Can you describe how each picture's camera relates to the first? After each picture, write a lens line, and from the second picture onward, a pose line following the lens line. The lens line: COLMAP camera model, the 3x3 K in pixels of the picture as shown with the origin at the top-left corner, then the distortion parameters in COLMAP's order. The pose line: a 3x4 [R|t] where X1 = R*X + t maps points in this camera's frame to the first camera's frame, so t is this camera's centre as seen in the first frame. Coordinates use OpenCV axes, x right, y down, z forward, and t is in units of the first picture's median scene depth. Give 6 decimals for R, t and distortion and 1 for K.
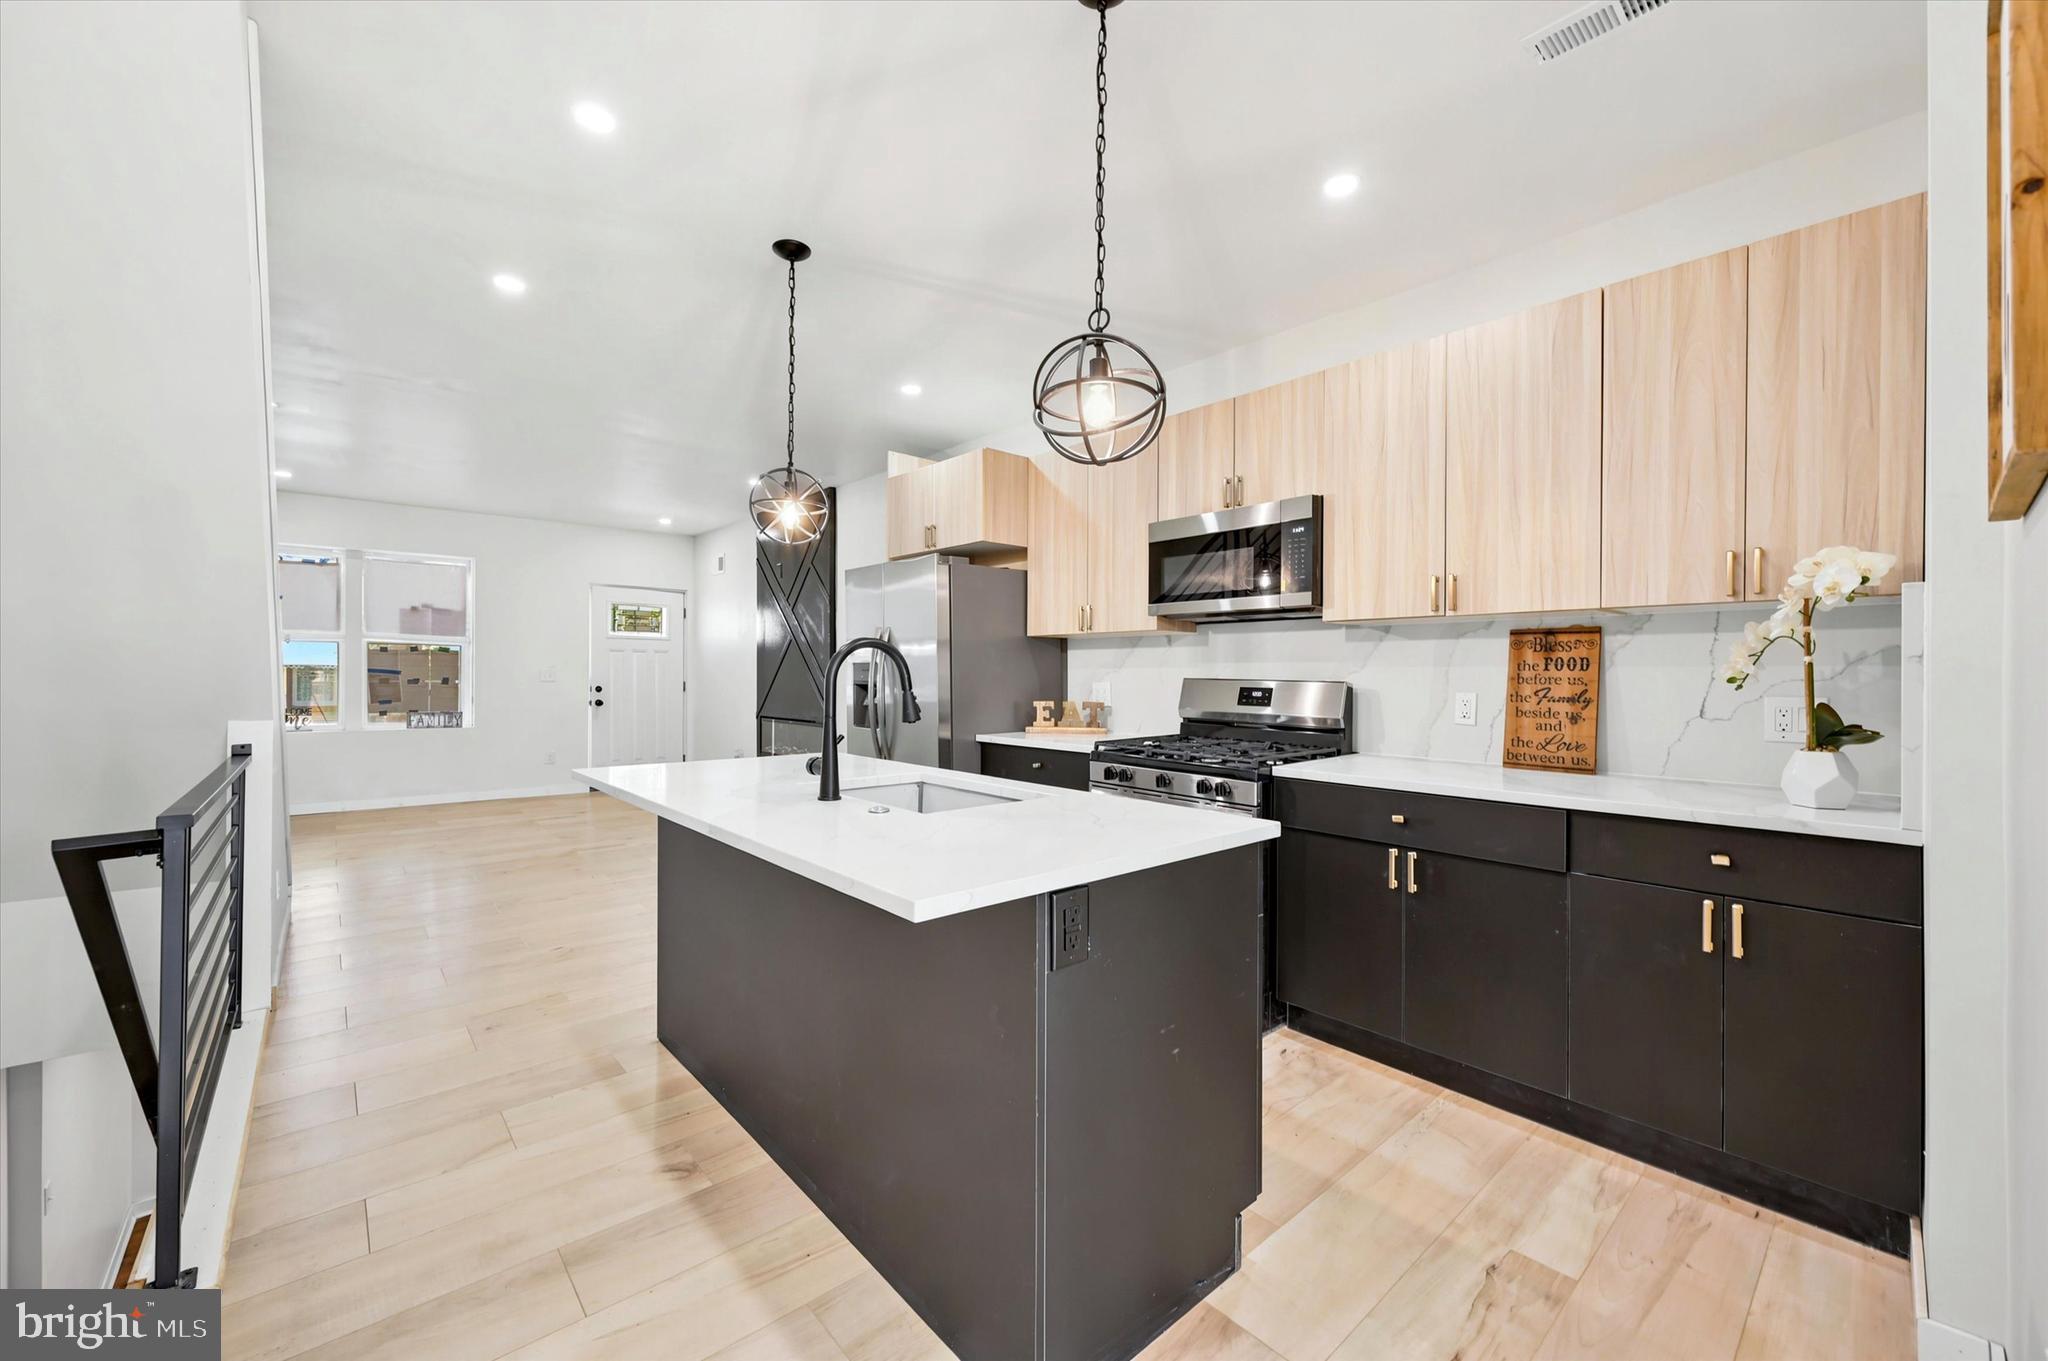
lens RADIAL K [[805.9, 0, 1029.9], [0, 805.9, 678.3], [0, 0, 1]] dist [-0.000018, -0.000019]
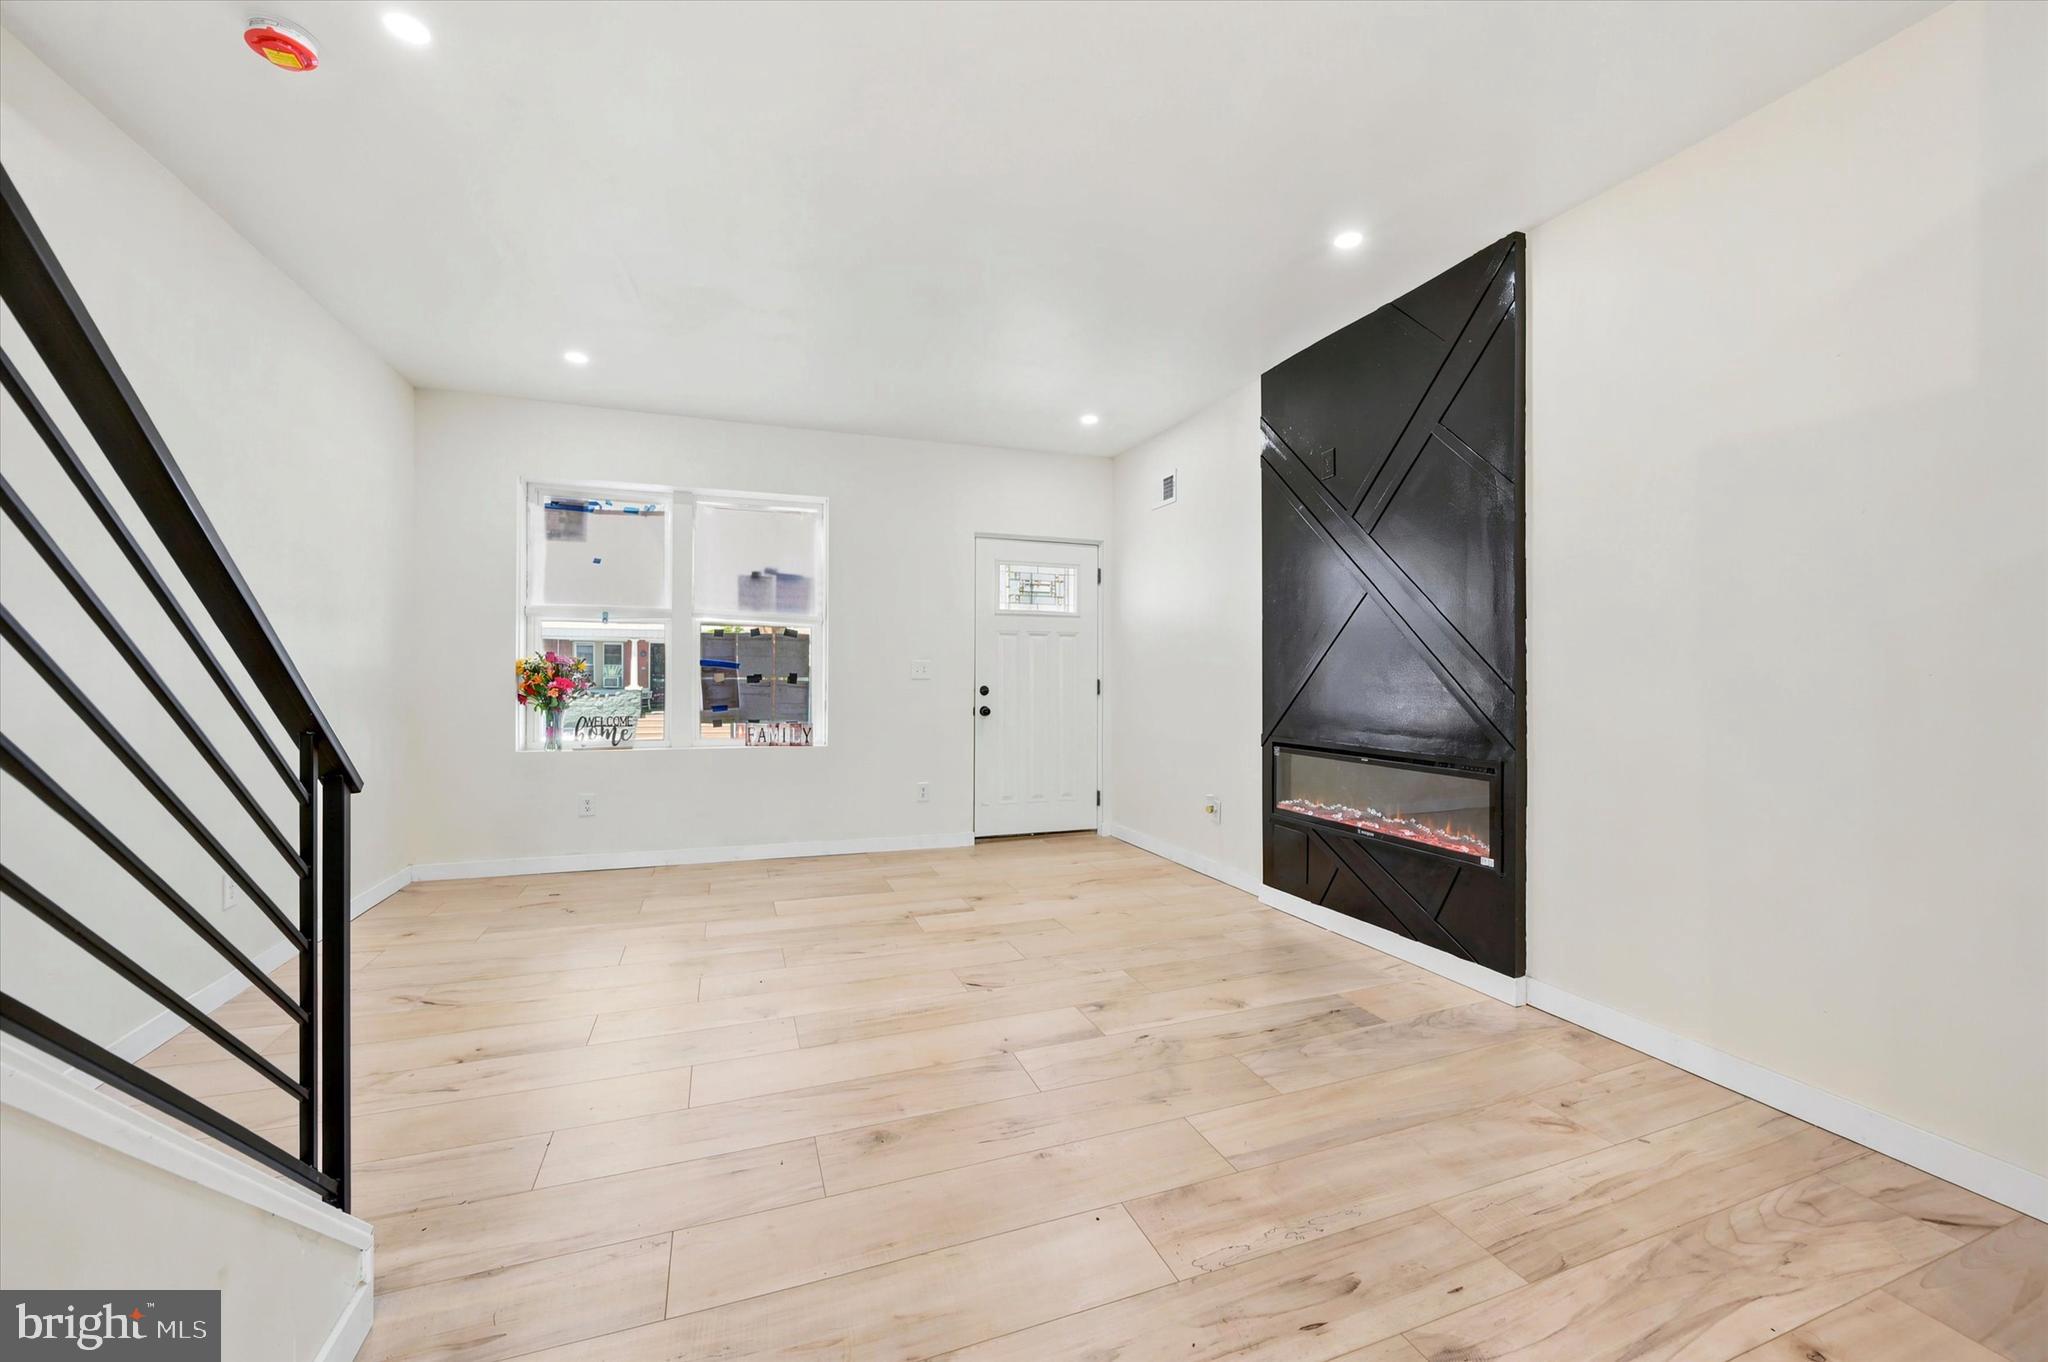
lens RADIAL K [[805.9, 0, 1029.9], [0, 805.9, 678.8], [0, 0, 1]] dist [-0.000018, -0.000019]
pose [[0.934330, -0.000155, -0.356410, -0.315650], [-0.000789, 0.999997, -0.002502, 0.006120], [0.356409, 0.002619, 0.934326, 0.467500]]
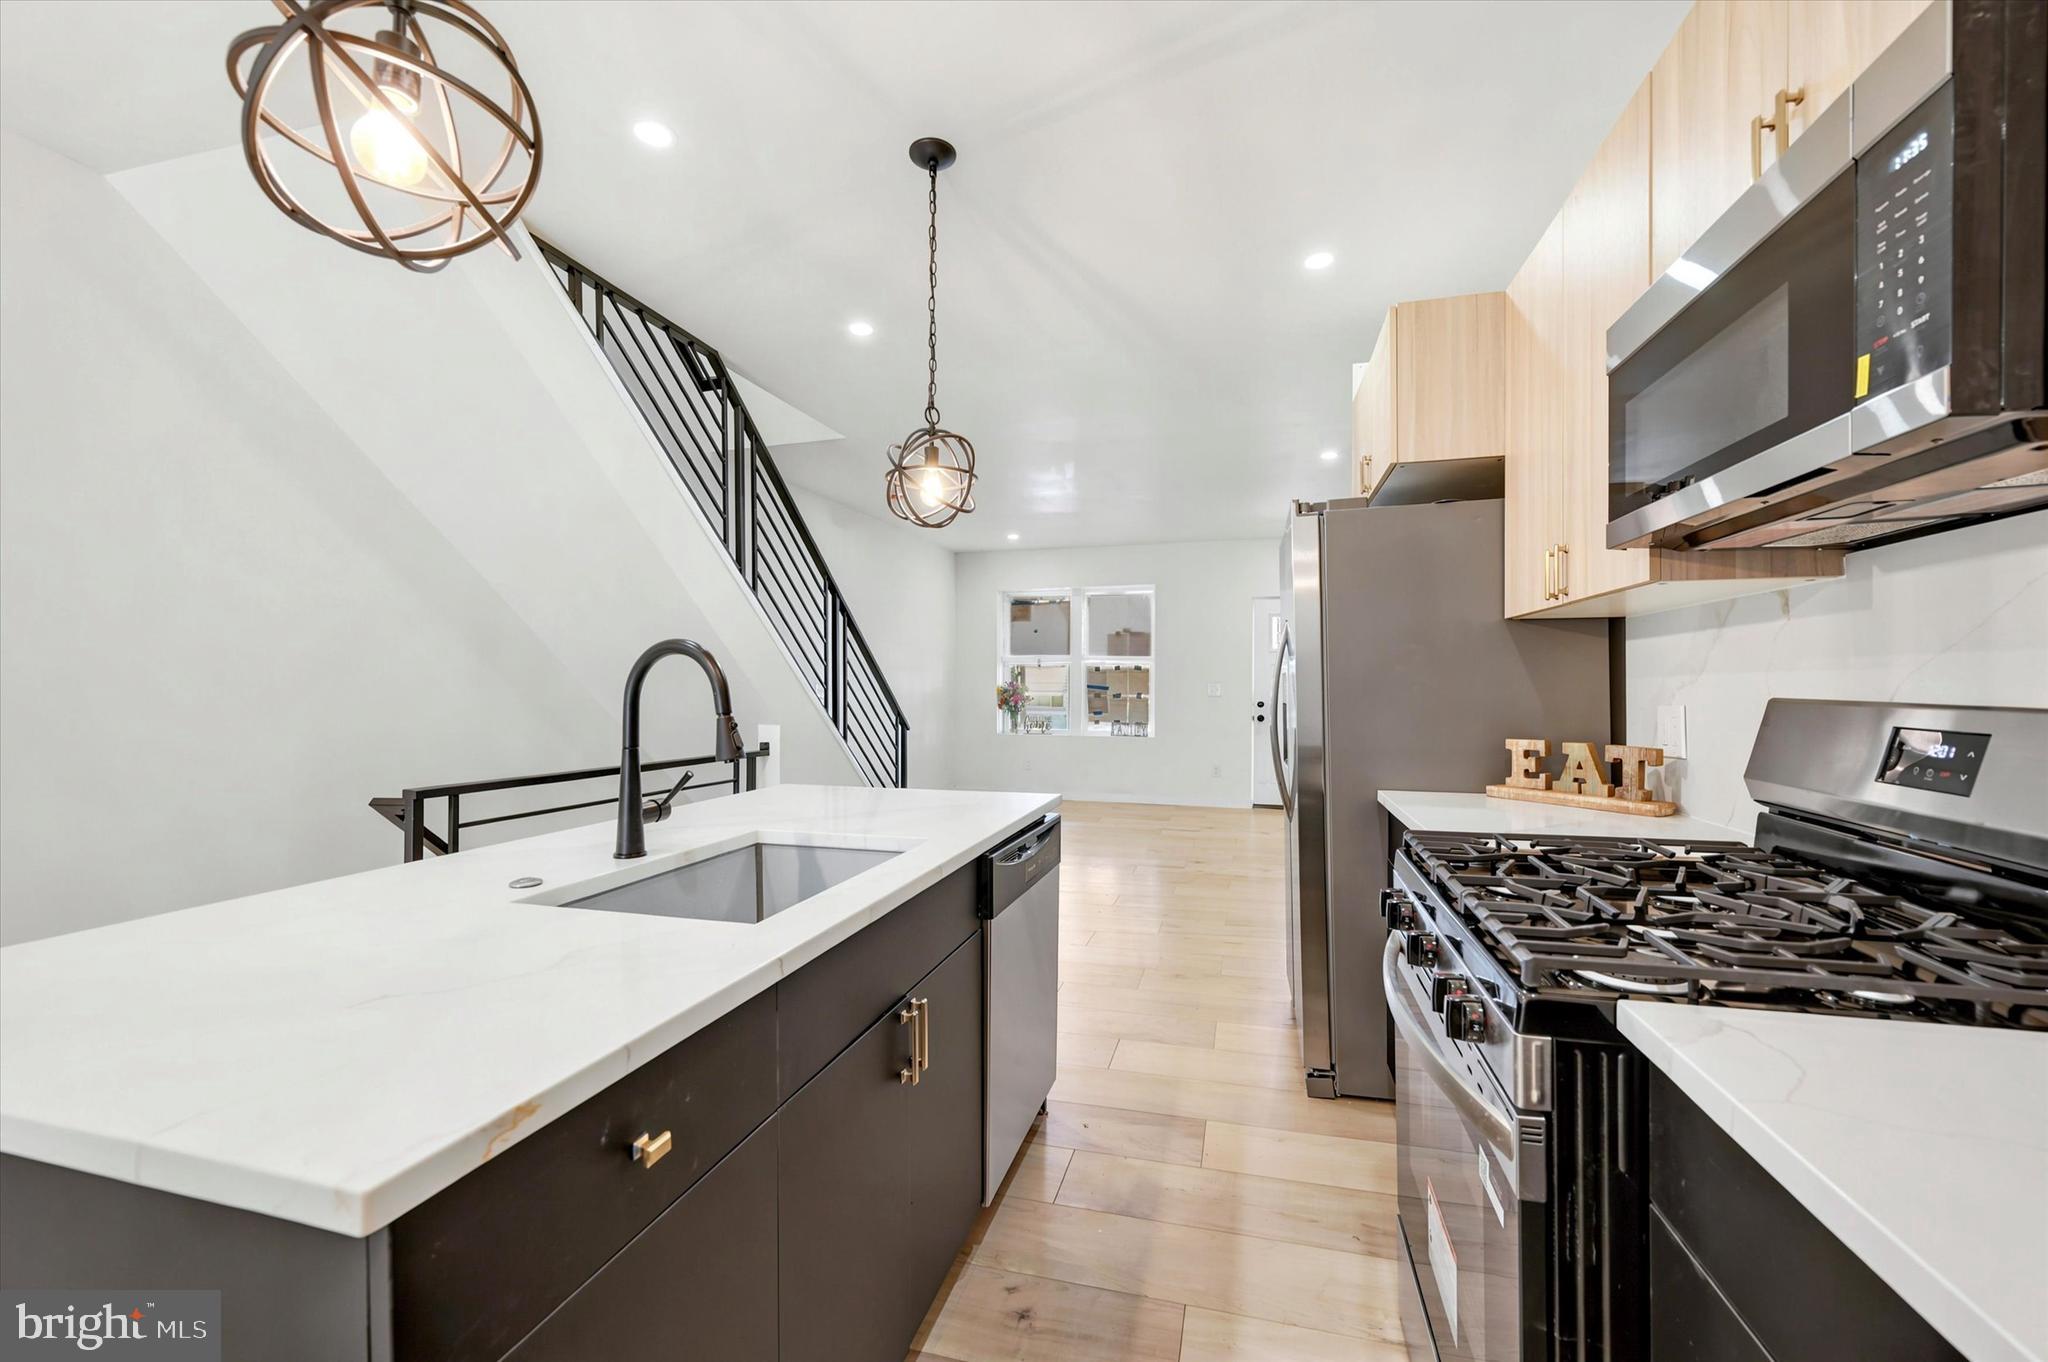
lens RADIAL K [[816.4, 0, 1025.8], [0, 816.4, 689.2], [0, 0, 1]] dist [-0.001346, -0.000130]
pose [[0.543658, -0.001991, -0.839305, 0.176079], [-0.001708, 0.999992, -0.003479, -0.001466], [0.839305, 0.003325, 0.543650, 0.265992]]
